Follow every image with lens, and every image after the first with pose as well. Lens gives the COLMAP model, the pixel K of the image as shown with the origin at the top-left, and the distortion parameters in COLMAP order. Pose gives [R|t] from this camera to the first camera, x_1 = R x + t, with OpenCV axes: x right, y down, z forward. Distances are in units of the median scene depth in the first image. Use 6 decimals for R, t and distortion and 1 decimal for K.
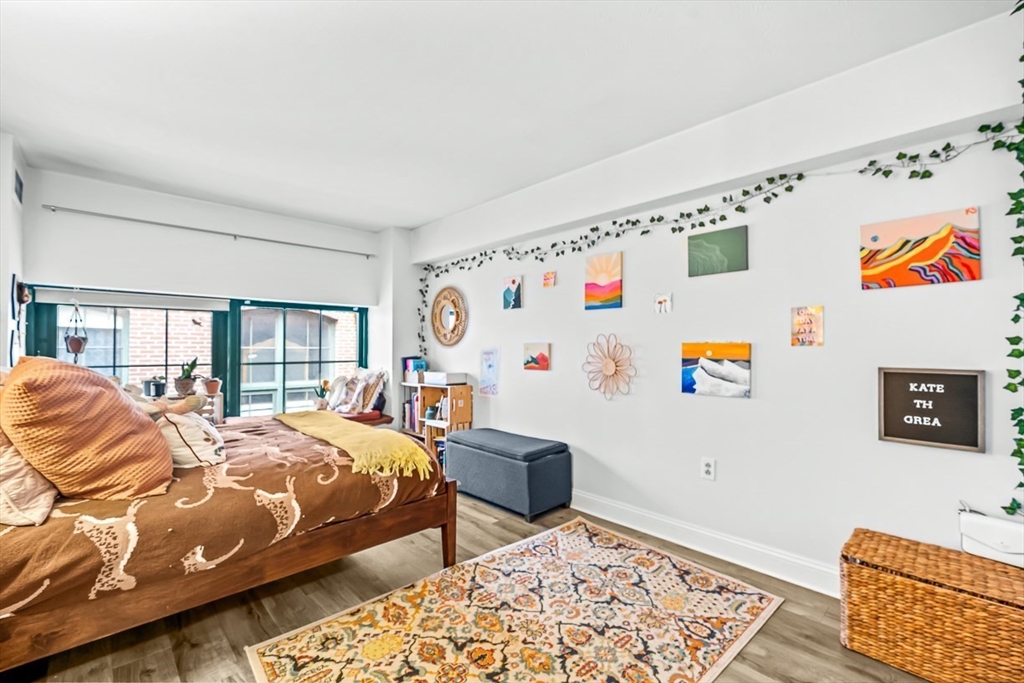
lens RADIAL K [[445.9, 0, 501.8], [0, 445.9, 345.4], [0, 0, 1]] dist [-0.000004, -0.000314]
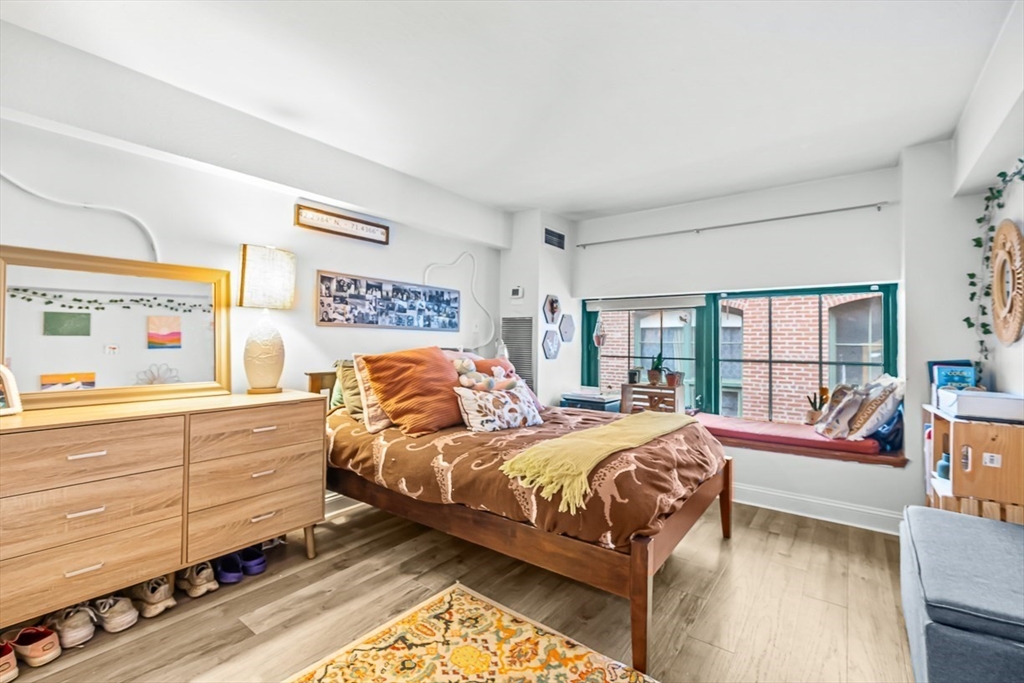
lens RADIAL K [[445.9, 0, 505.3], [0, 445.9, 337.3], [0, 0, 1]] dist [-0.000004, -0.000314]
pose [[0.171735, -0.007533, -0.985114, 0.547974], [-0.004048, 0.999957, -0.008352, 0.005052], [0.985135, 0.005422, 0.171697, 0.737882]]
